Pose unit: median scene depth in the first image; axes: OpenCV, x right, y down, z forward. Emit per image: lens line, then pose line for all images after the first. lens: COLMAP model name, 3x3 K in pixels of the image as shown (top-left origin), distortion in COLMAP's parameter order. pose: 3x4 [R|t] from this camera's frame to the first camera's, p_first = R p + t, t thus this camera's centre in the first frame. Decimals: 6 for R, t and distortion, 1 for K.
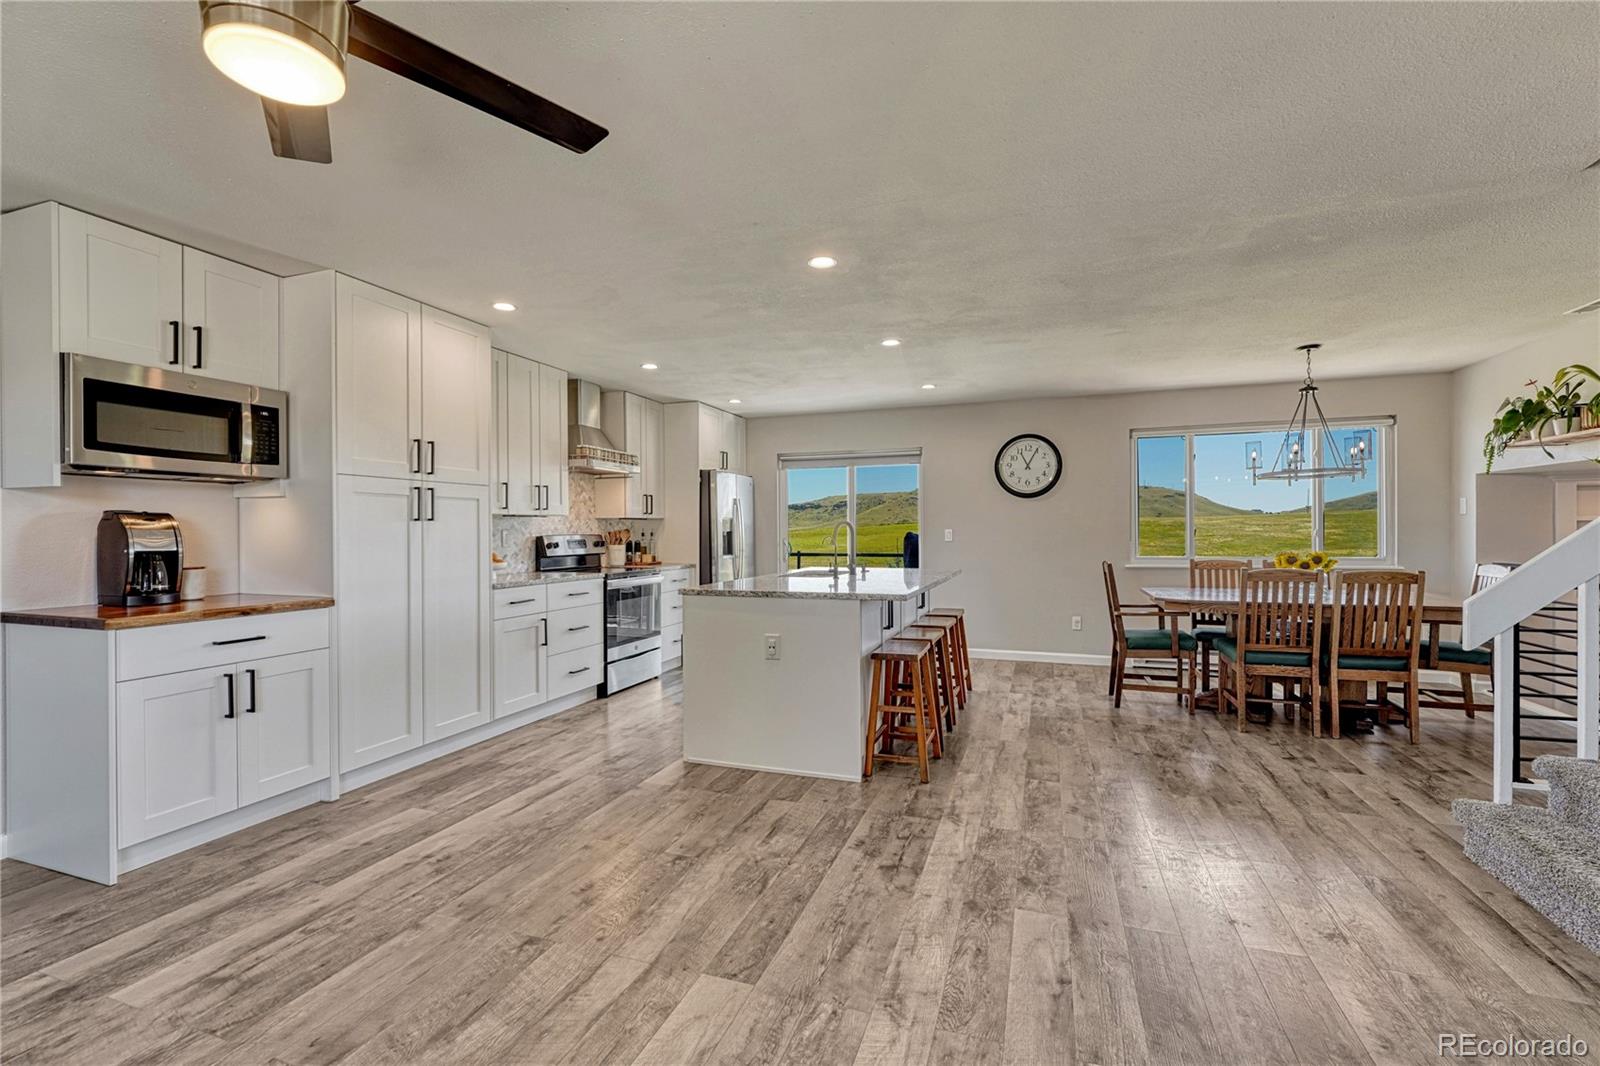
lens RADIAL K [[679.7, 0, 789.7], [0, 679.7, 537.1], [0, 0, 1]] dist [-0.007208, 0.001395]
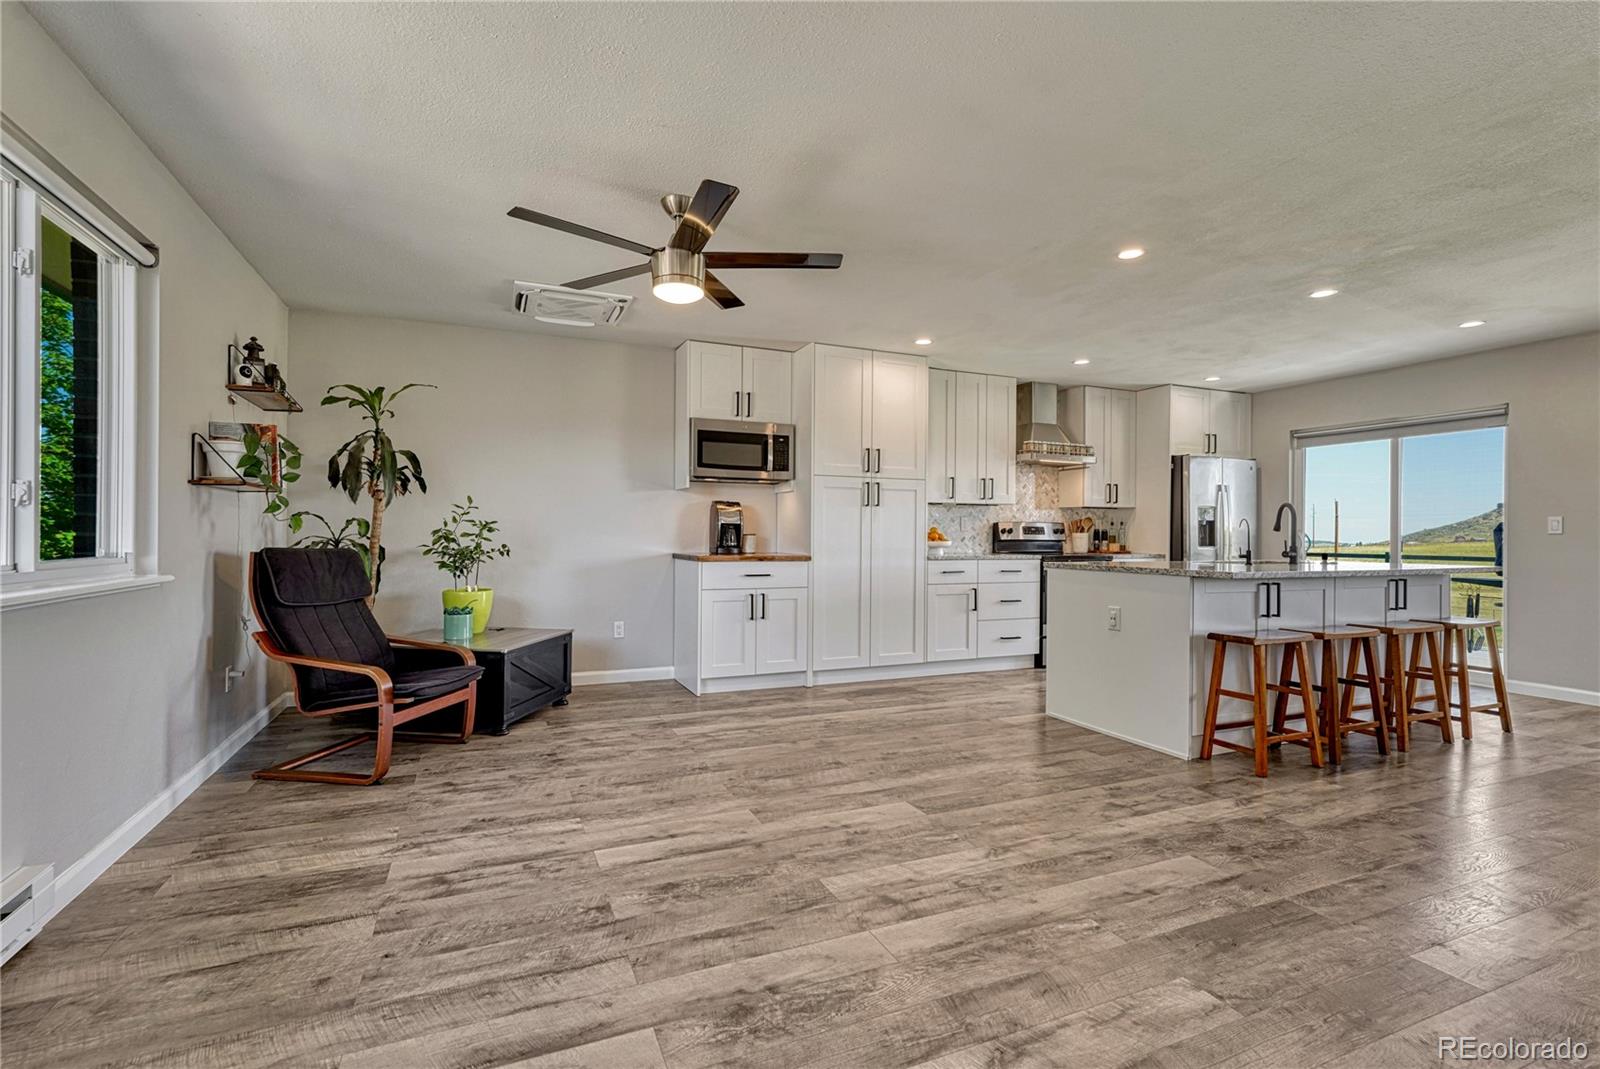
lens RADIAL K [[722.7, 0, 804.4], [0, 722.7, 535.5], [0, 0, 1]] dist [0.000667, -0.001453]
pose [[0.689567, 0.011543, -0.724130, 0.463778], [-0.017226, 0.999852, -0.000466, 0.041711], [0.724017, 0.012795, 0.689664, -0.131990]]
